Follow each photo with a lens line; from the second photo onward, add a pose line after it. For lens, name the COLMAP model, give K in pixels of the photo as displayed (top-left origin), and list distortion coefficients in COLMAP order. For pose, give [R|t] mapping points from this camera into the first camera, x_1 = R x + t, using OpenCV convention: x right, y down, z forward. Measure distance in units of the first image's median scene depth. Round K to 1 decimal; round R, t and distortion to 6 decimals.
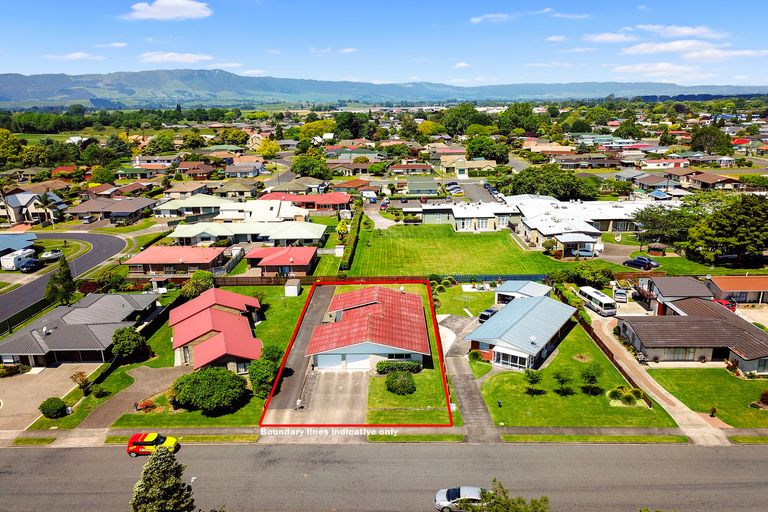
lens RADIAL K [[582.8, 0, 383.1], [0, 582.8, 280.4], [0, 0, 1]] dist [0.034914, -0.012223]
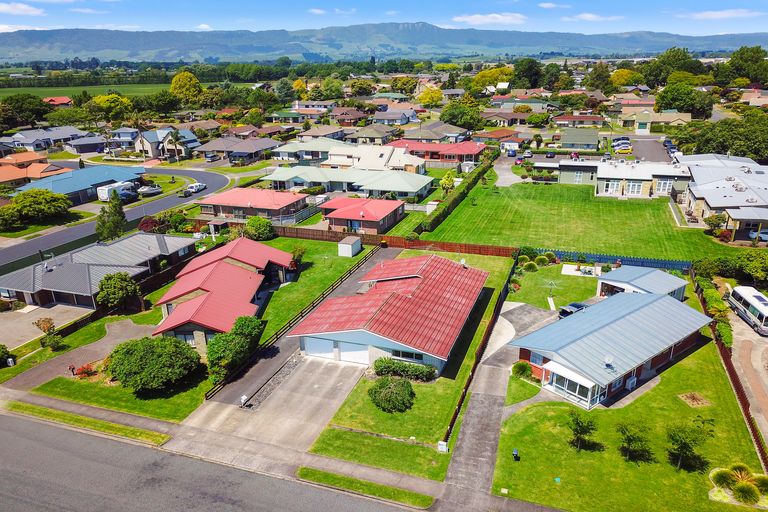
lens RADIAL K [[582.8, 0, 383.1], [0, 582.8, 280.4], [0, 0, 1]] dist [0.034914, -0.012223]
pose [[0.948116, 0.113945, -0.296803, 0.126556], [-0.092986, 0.992131, 0.083850, -0.011914], [0.304021, -0.051901, 0.951250, 0.192316]]
